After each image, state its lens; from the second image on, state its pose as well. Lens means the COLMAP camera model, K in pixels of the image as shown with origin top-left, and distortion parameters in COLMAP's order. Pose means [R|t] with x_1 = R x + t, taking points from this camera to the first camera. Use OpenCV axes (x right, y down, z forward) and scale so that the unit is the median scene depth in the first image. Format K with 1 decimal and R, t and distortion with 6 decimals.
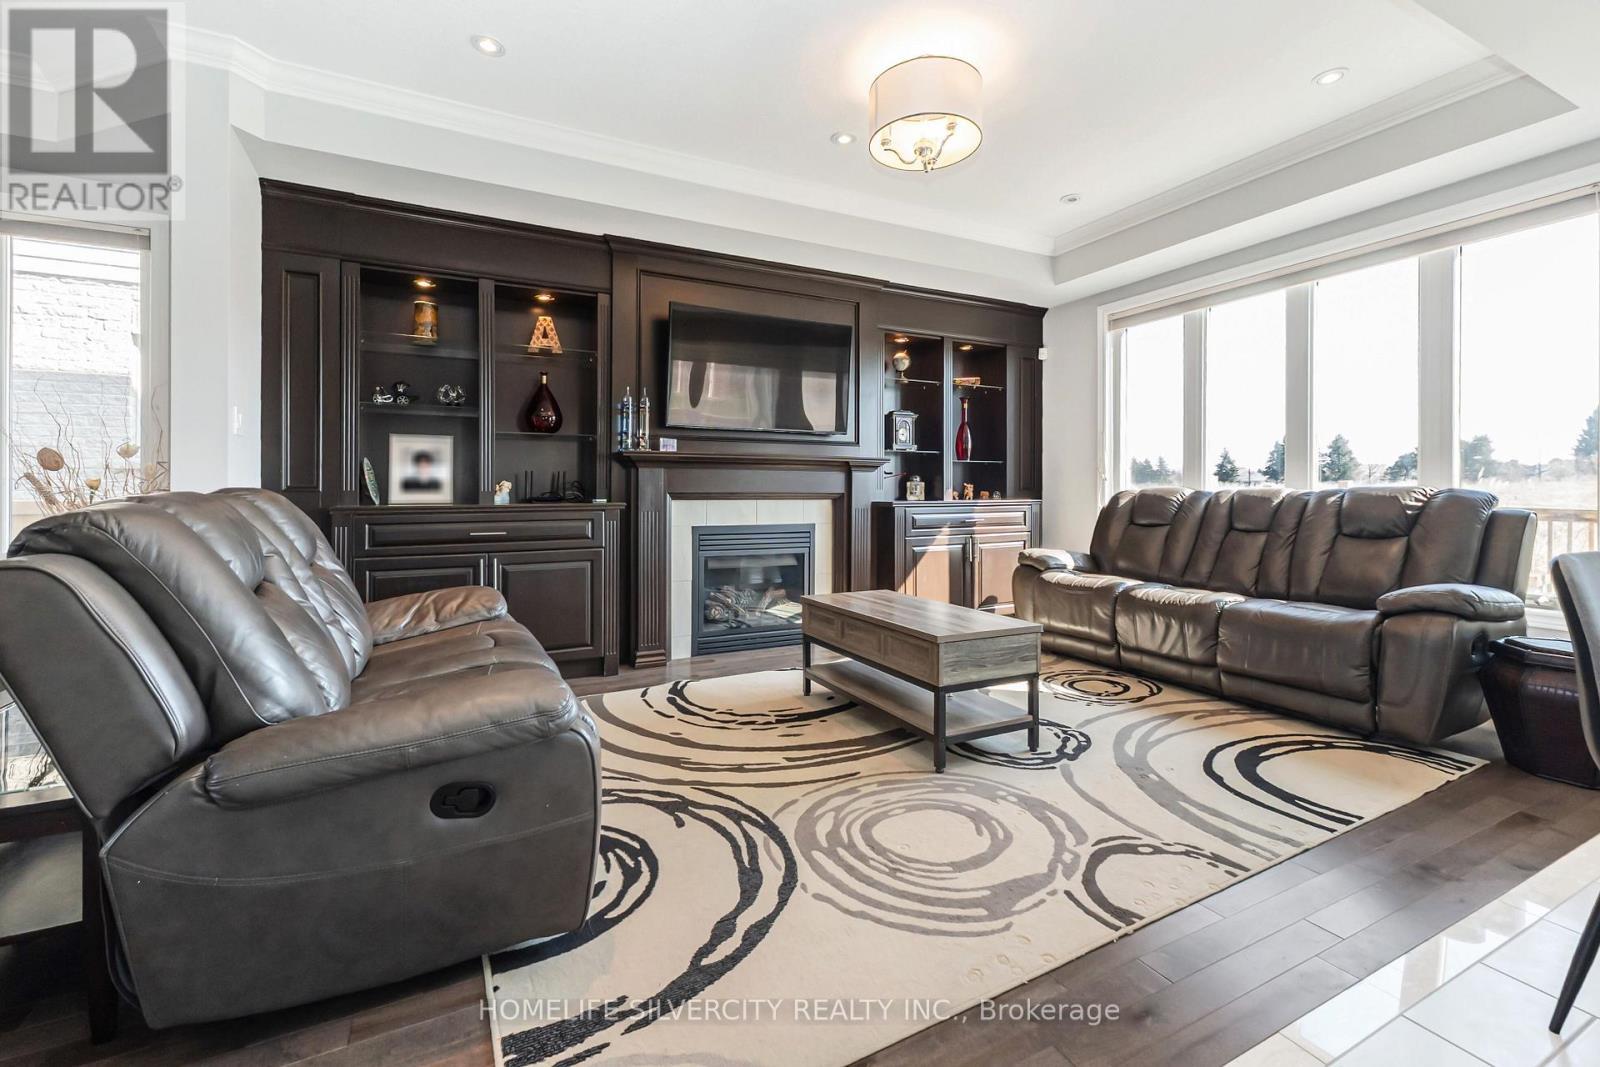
lens RADIAL K [[680.3, 0, 824.9], [0, 680.3, 491.5], [0, 0, 1]] dist [0.005116, -0.000096]
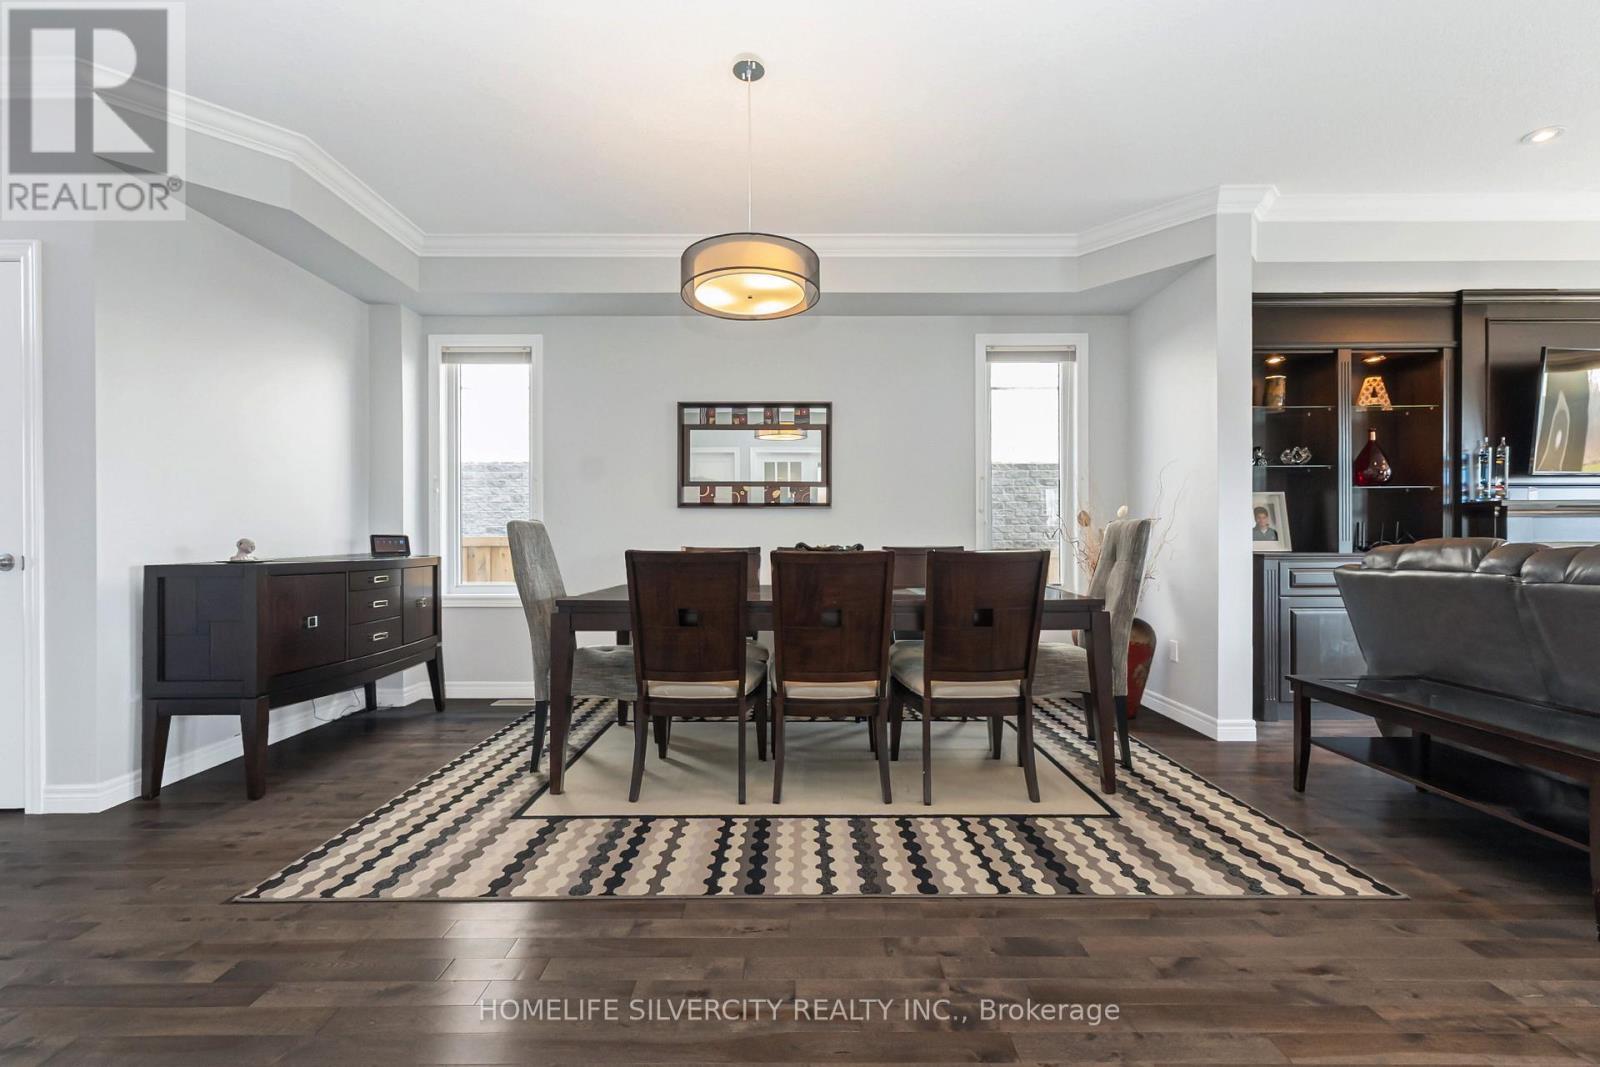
lens RADIAL K [[680.3, 0, 806.5], [0, 680.3, 536.9], [0, 0, 1]] dist [0.005116, -0.000096]
pose [[0.888948, -0.004739, -0.457984, -1.140174], [0.001539, 0.999972, -0.007360, 0.000253], [0.458006, 0.005838, 0.888930, -0.572896]]
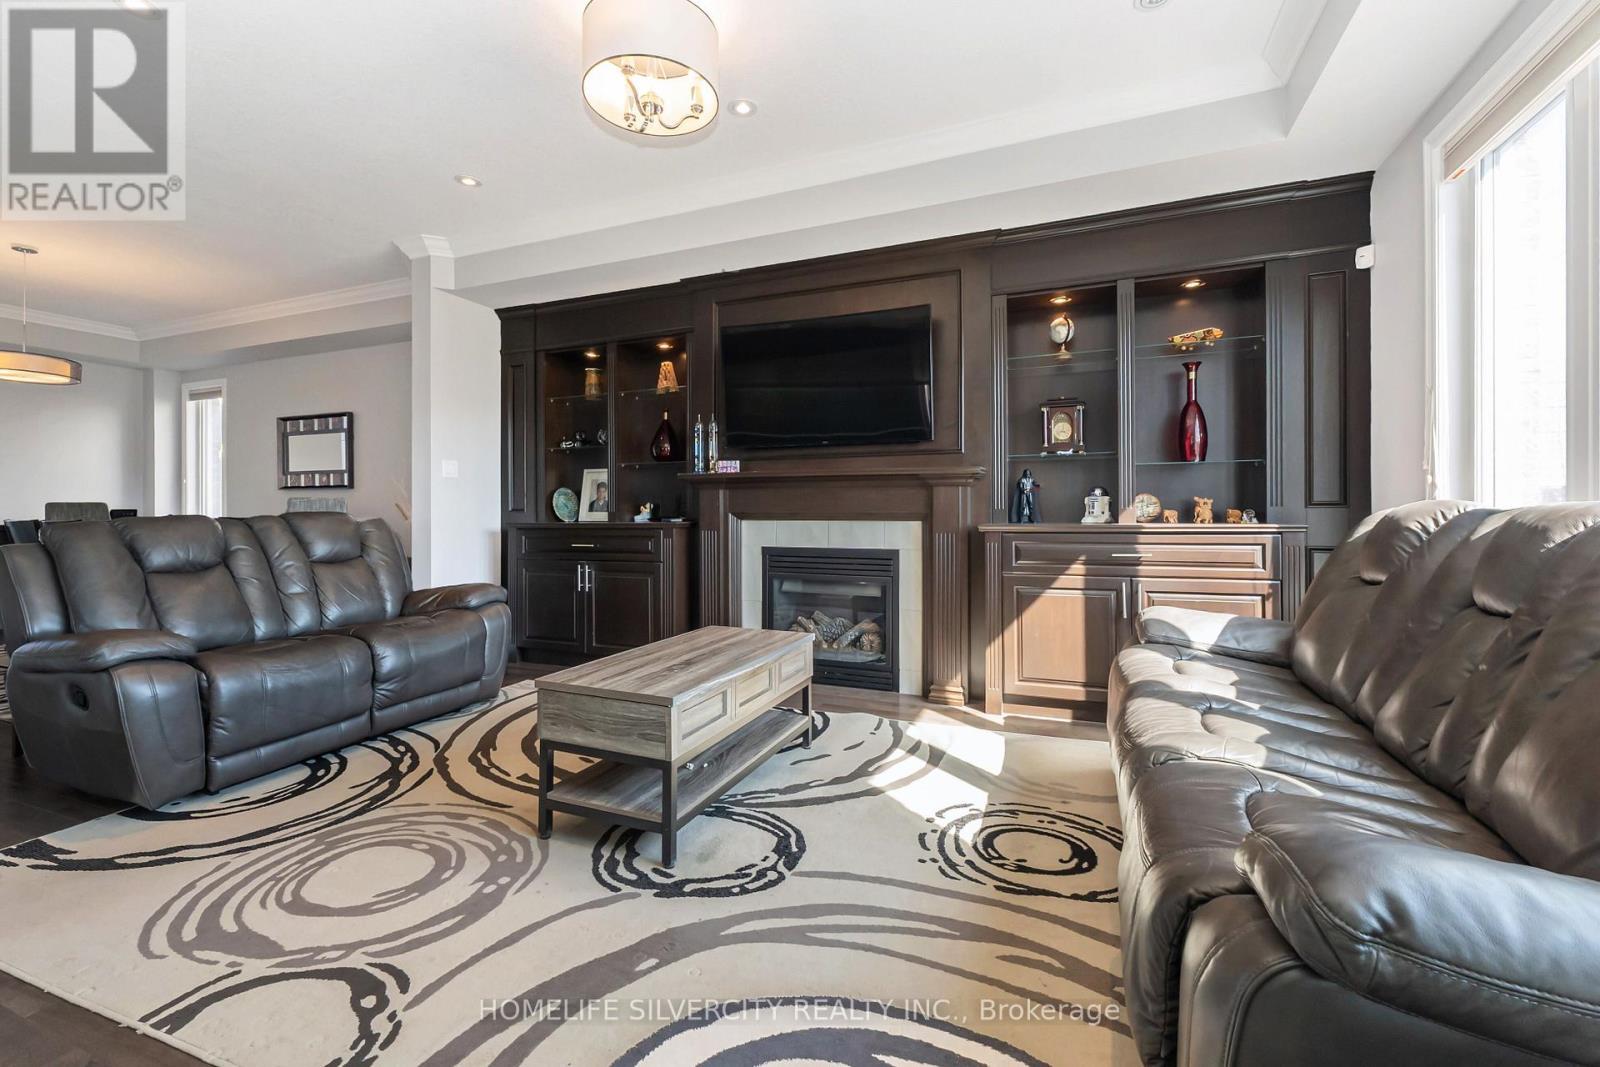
lens RADIAL K [[680.3, 0, 785.9], [0, 680.3, 513.9], [0, 0, 1]] dist [0.005116, -0.000096]
pose [[0.642938, 0.002085, -0.765916, 0.984498], [0.005099, 0.999962, 0.007002, -0.006052], [0.765902, -0.008408, 0.642903, 0.647767]]
